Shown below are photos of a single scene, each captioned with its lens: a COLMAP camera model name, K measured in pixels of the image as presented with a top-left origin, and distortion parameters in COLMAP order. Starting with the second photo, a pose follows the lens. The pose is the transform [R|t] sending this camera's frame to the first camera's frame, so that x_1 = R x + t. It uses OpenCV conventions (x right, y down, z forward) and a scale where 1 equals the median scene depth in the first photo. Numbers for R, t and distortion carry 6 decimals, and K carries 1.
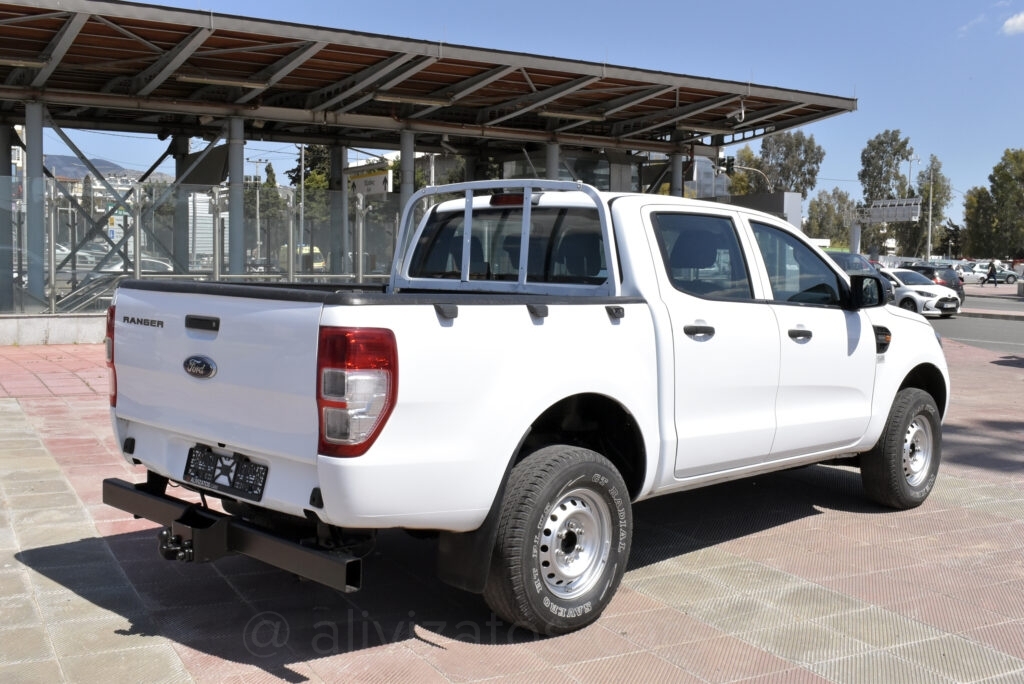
lens RADIAL K [[1123.8, 0, 512.0], [0, 1123.8, 342.0], [0, 0, 1]] dist [-0.054430, -0.005001]
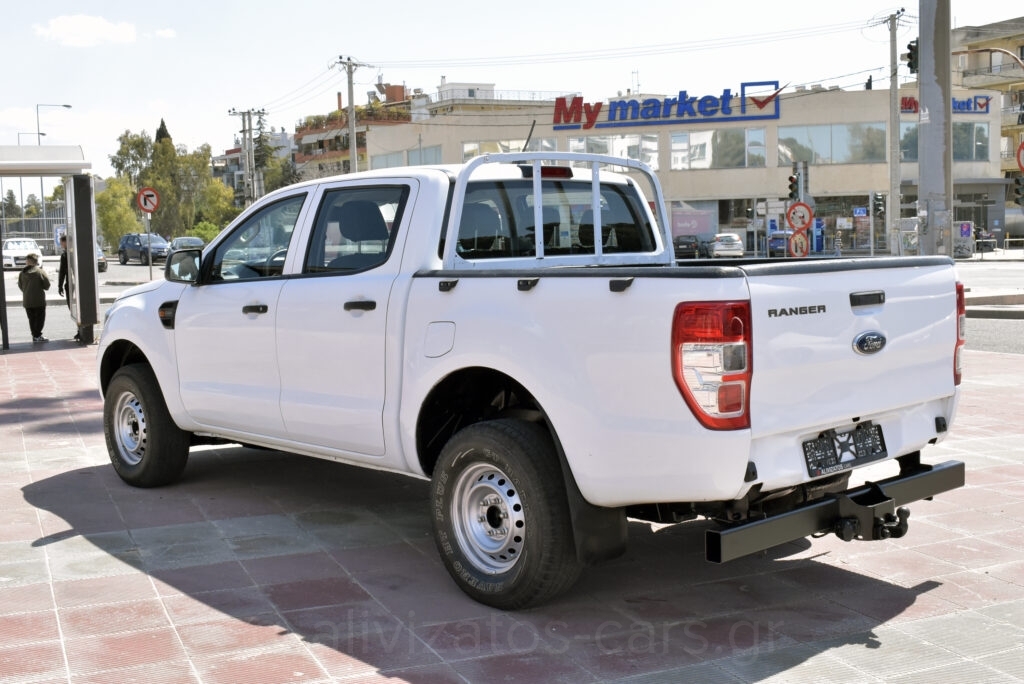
lens RADIAL K [[1216.5, 0, 512.0], [0, 1216.5, 342.0], [0, 0, 1]] dist [-0.050197, -0.000202]
pose [[0.066048, -0.113616, 0.991327, -0.095495], [0.096766, 0.989543, 0.106965, -0.008668], [-0.993113, 0.088861, 0.076352, 0.086325]]
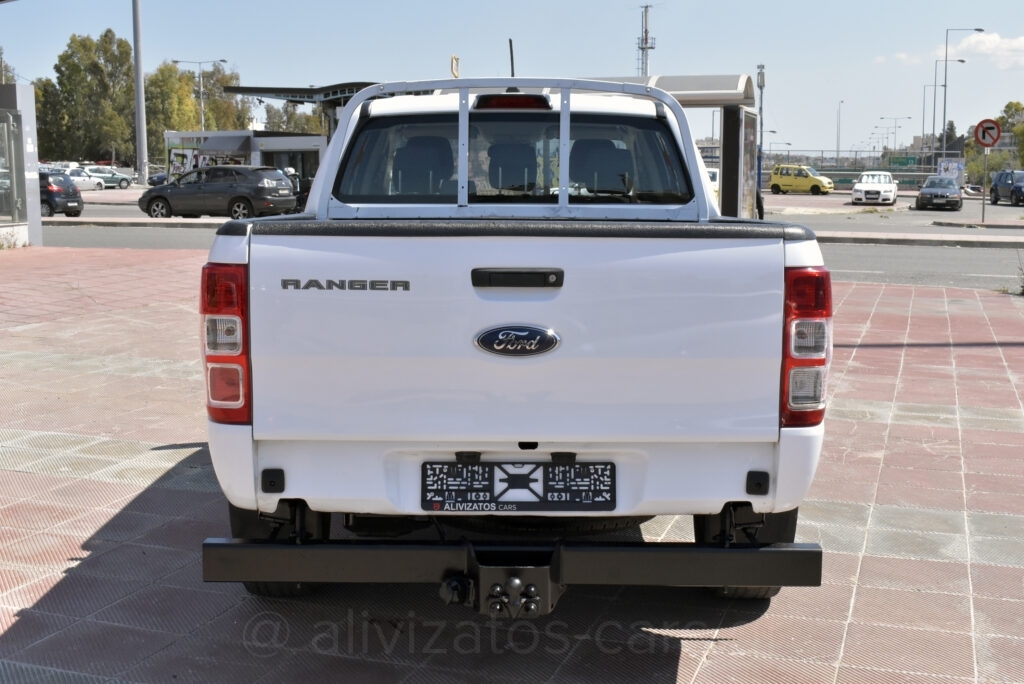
lens RADIAL K [[1302.5, 0, 512.0], [0, 1302.5, 342.0], [0, 0, 1]] dist [-0.041358, -0.024436]
pose [[0.720698, -0.107352, 0.684887, -0.058884], [0.063244, 0.993999, 0.089252, -0.003501], [-0.690358, -0.021009, 0.723162, 0.028838]]
